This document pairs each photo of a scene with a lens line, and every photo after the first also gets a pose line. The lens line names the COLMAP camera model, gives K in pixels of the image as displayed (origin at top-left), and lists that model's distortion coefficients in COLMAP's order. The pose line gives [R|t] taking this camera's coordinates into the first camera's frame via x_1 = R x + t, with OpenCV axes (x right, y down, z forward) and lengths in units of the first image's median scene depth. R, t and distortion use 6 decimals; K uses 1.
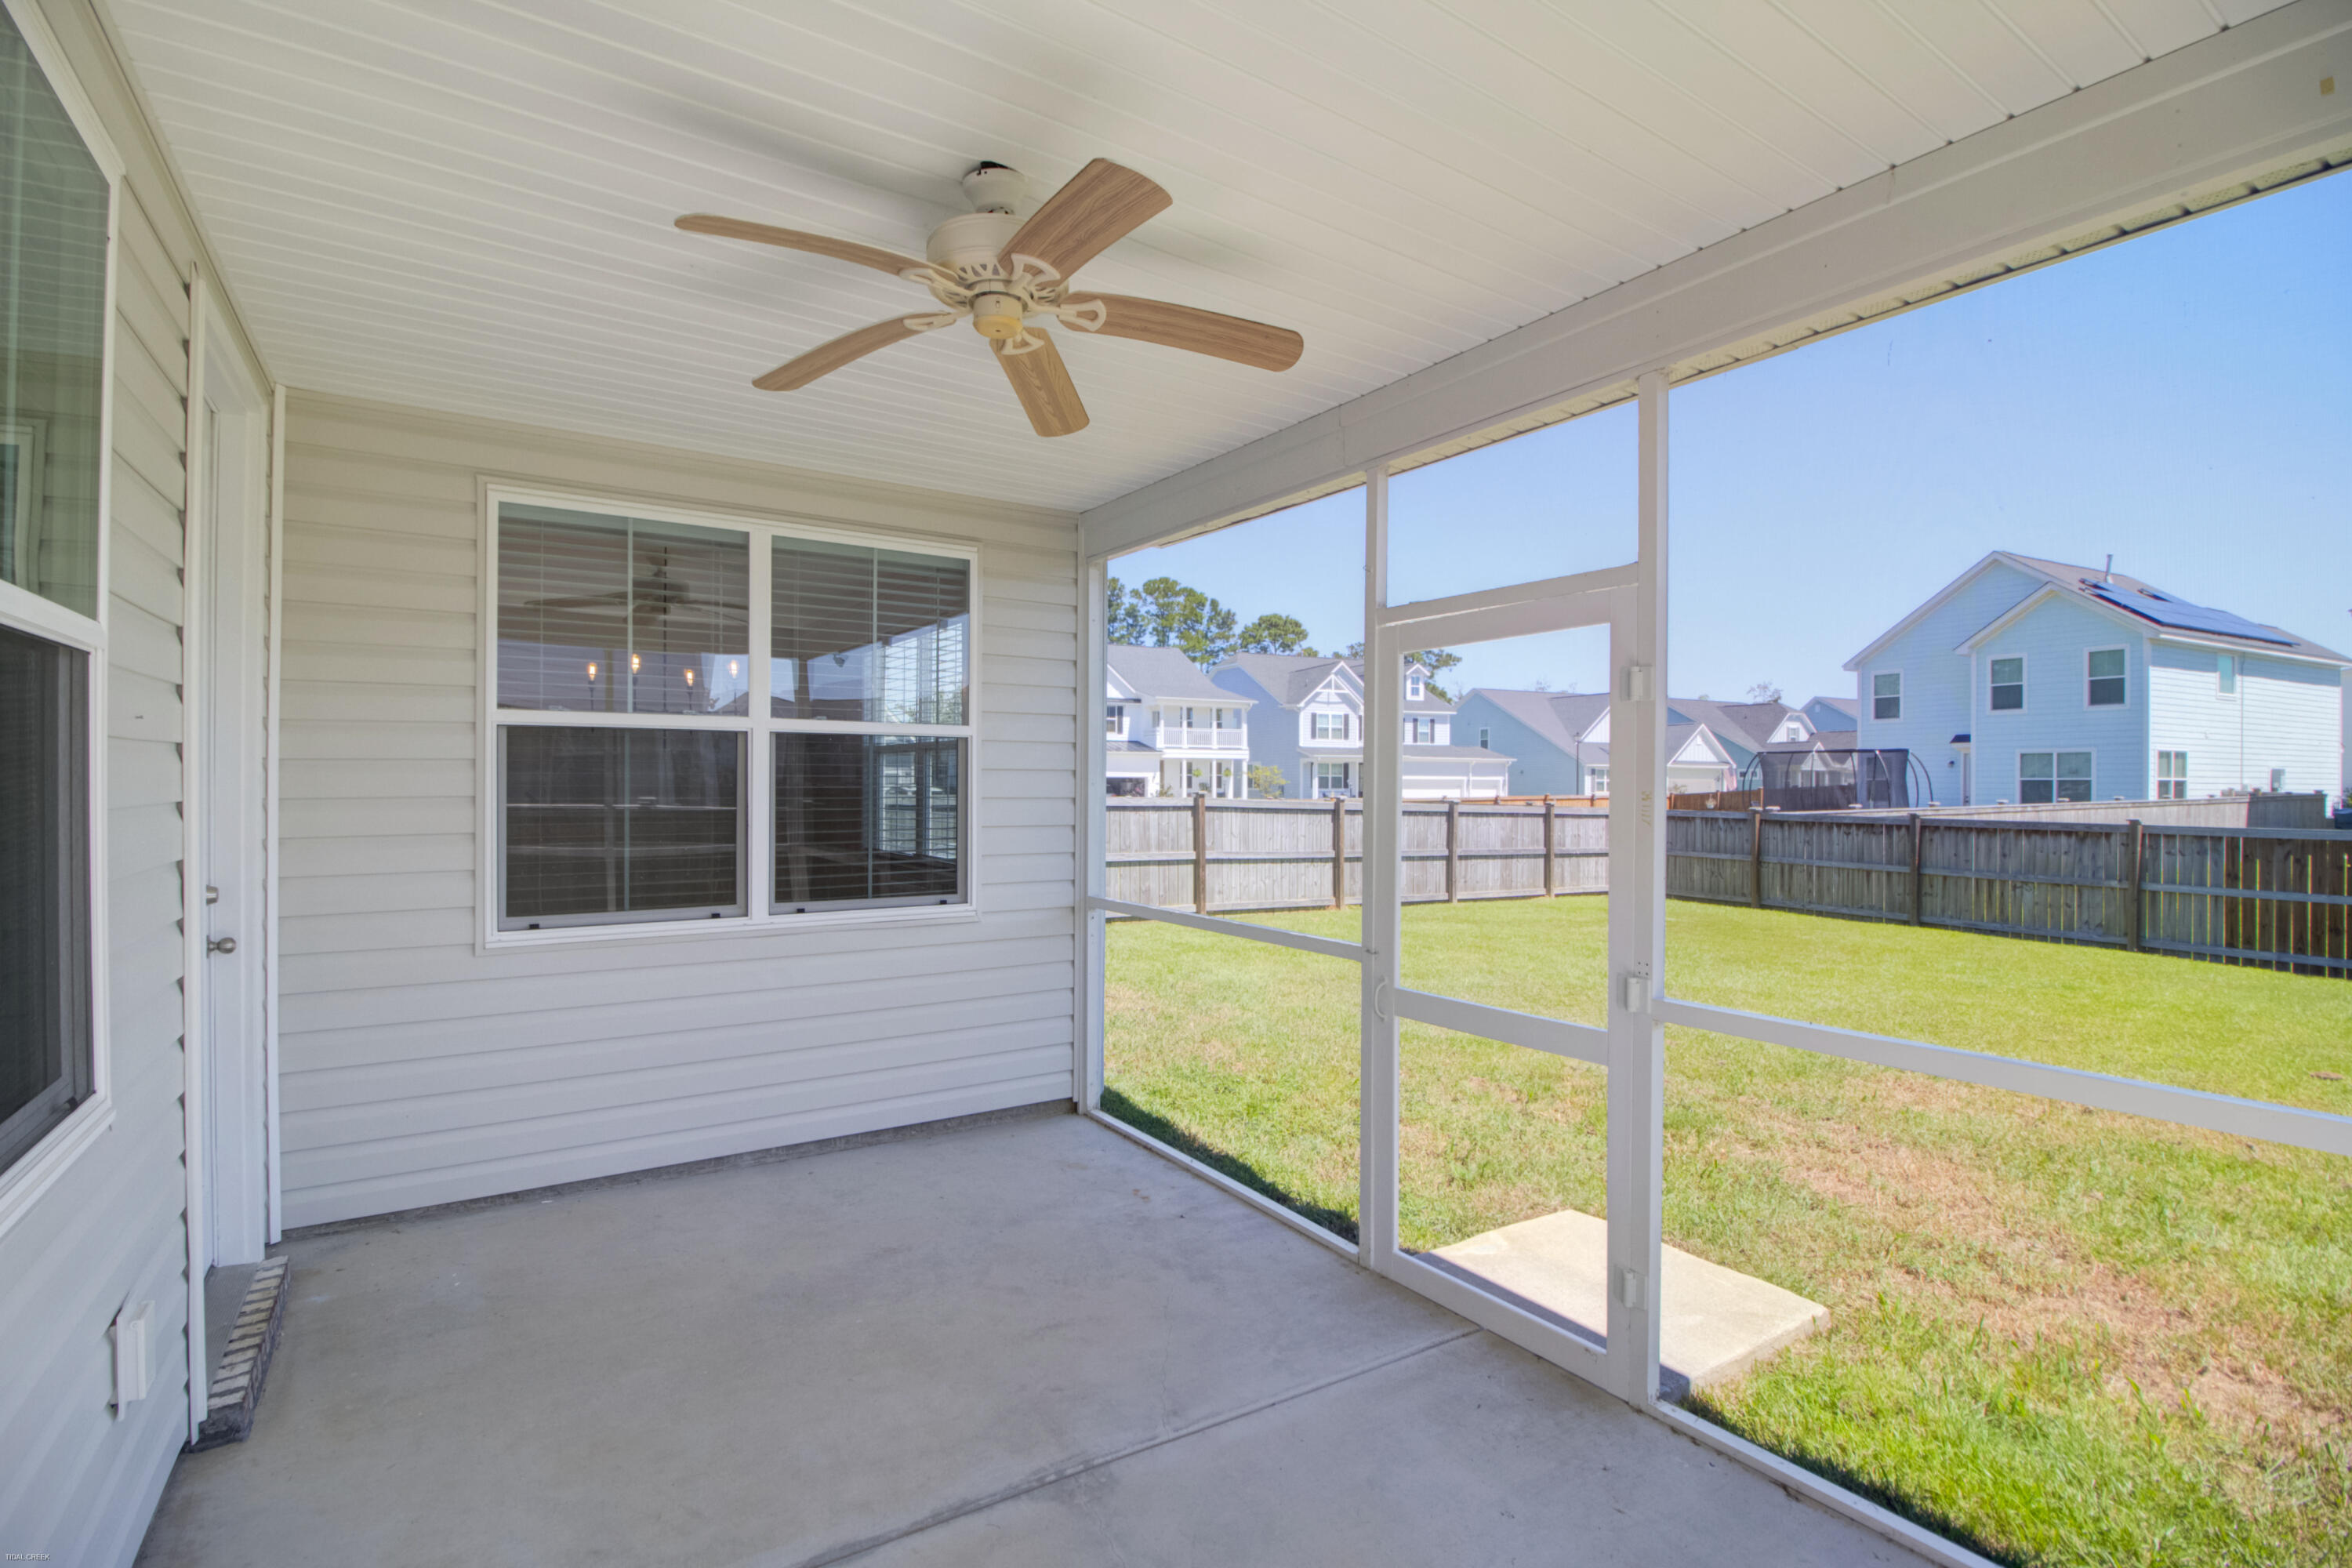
lens RADIAL K [[1066.6, 0, 1176.0], [0, 1066.6, 784.0], [0, 0, 1]] dist [0.003029, -0.012841]
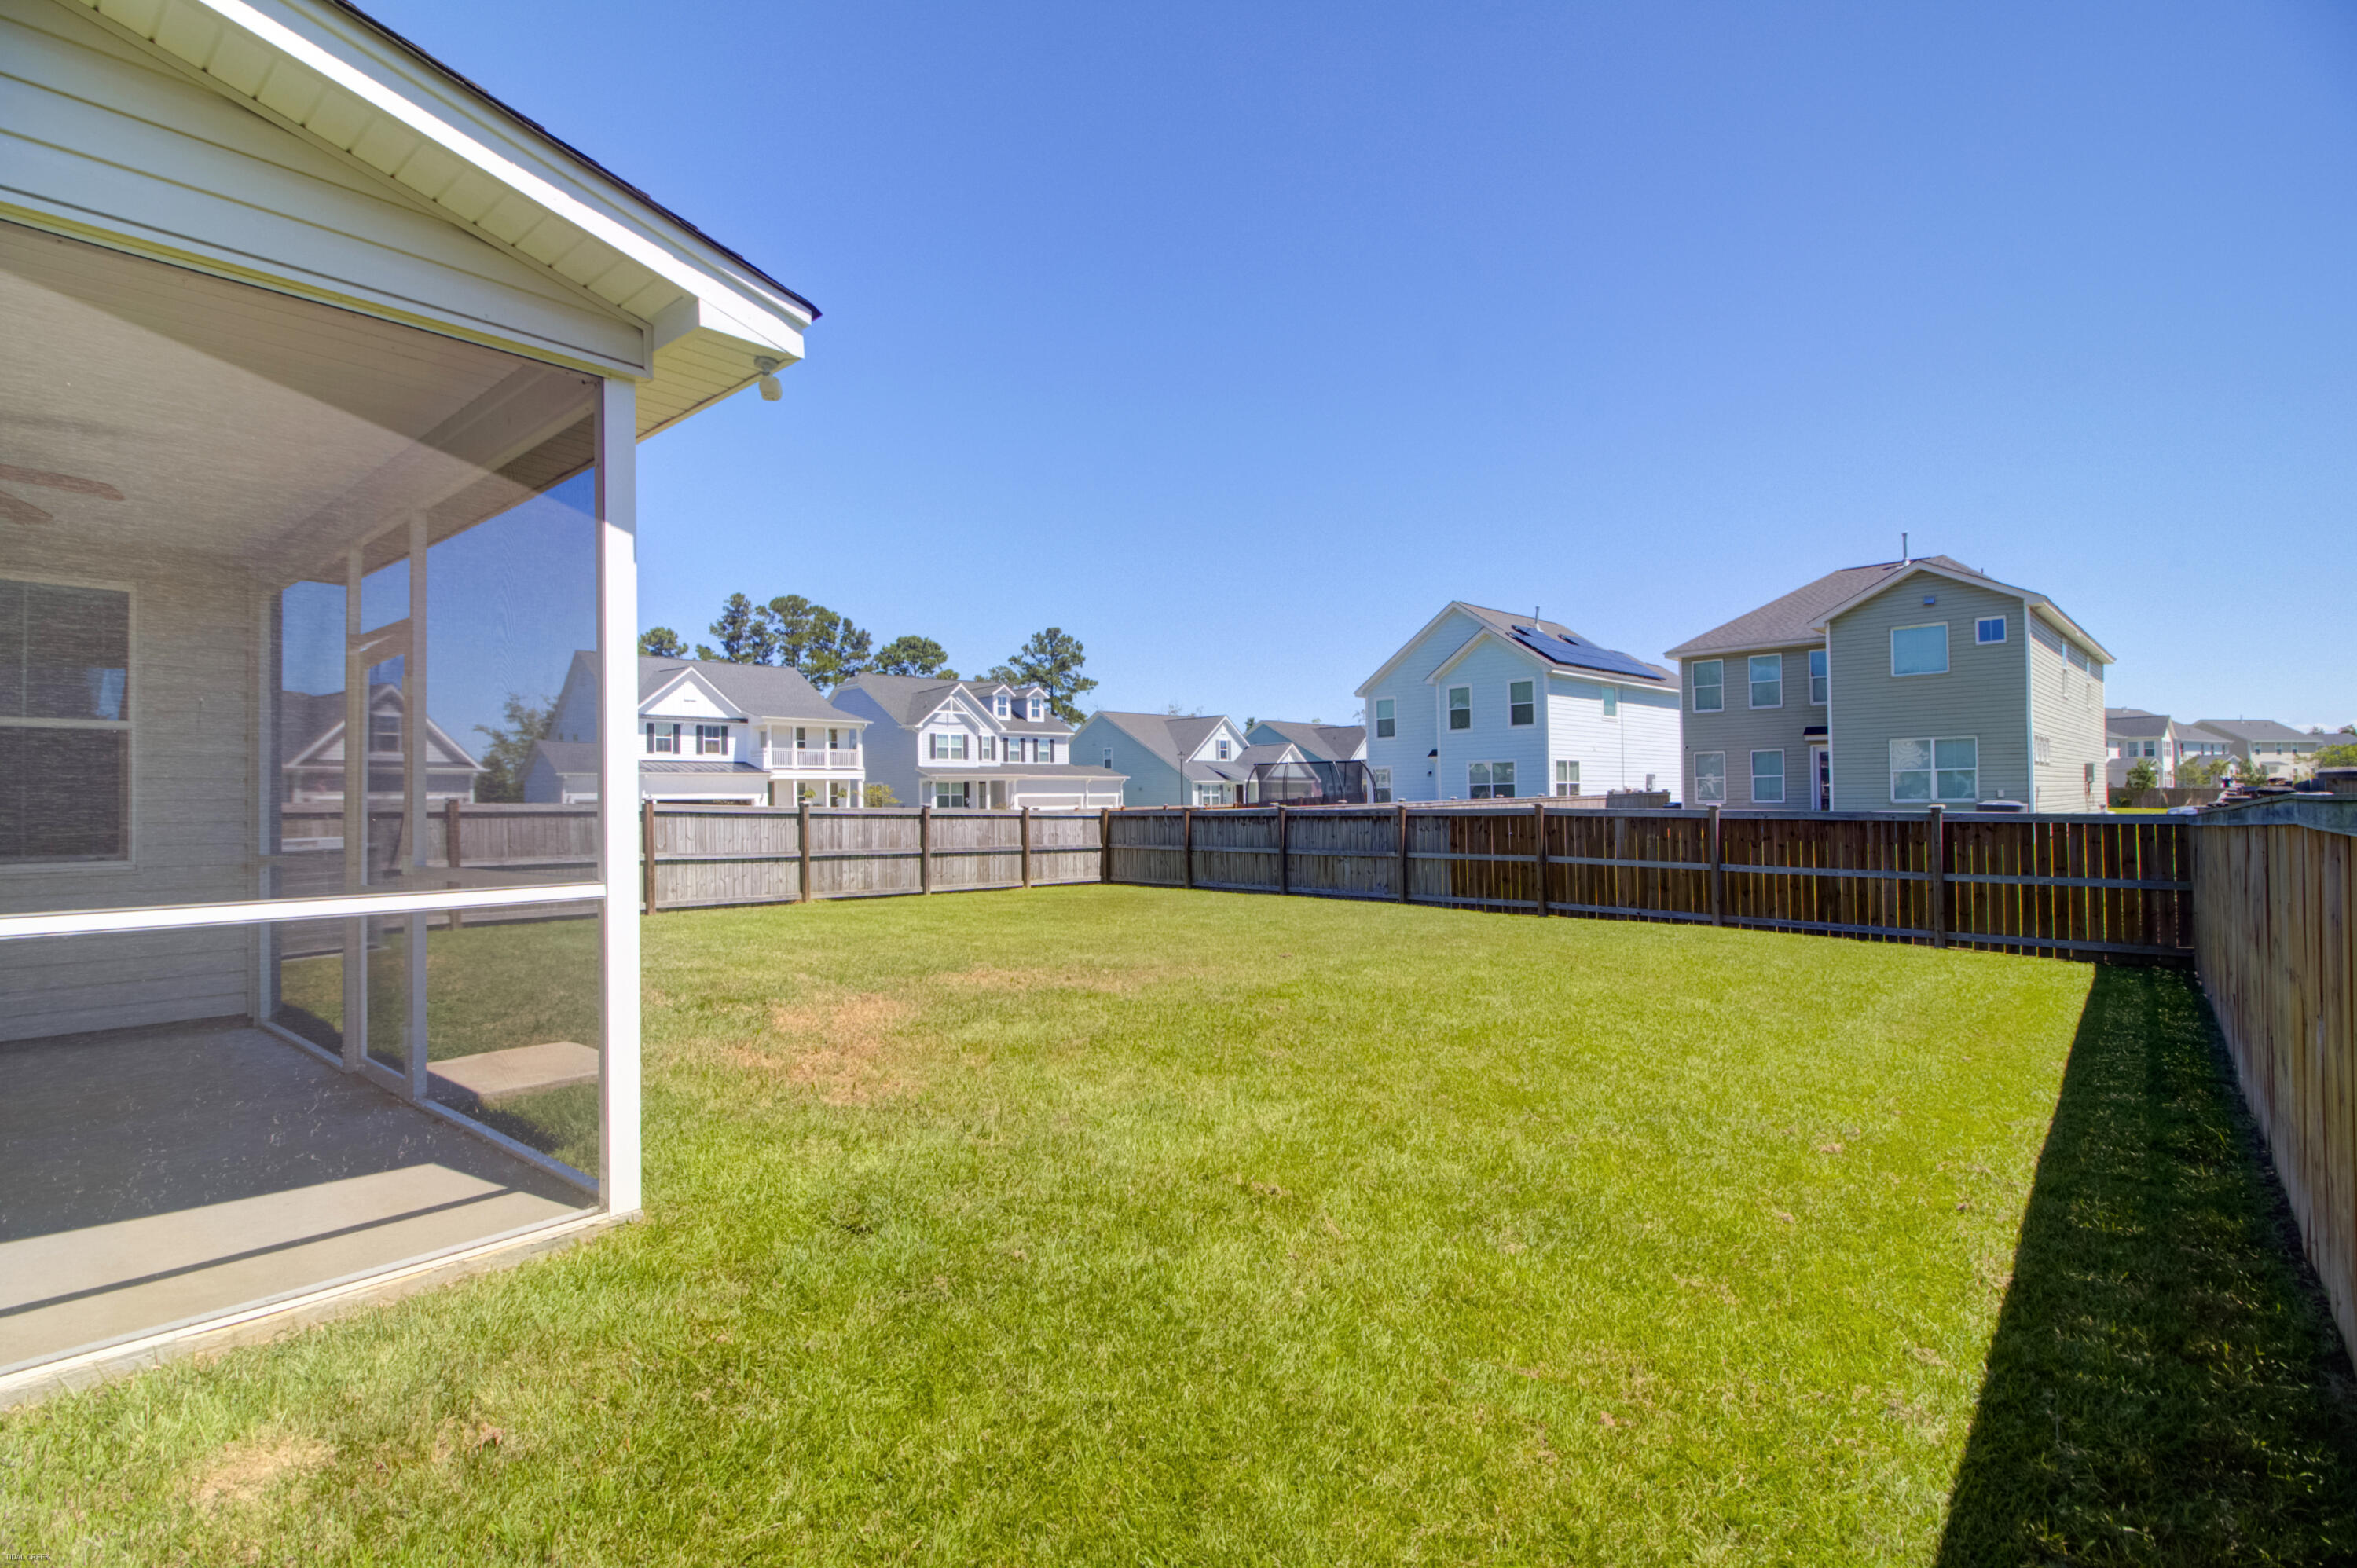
lens RADIAL K [[1068.8, 0, 1178.5], [0, 1068.8, 784.0], [0, 0, 1]] dist [0.003029, -0.012841]
pose [[0.954817, -0.013929, 0.296869, 0.095515], [0.020295, 0.999625, -0.018370, 0.010459], [-0.296501, 0.023565, 0.954742, -0.089256]]
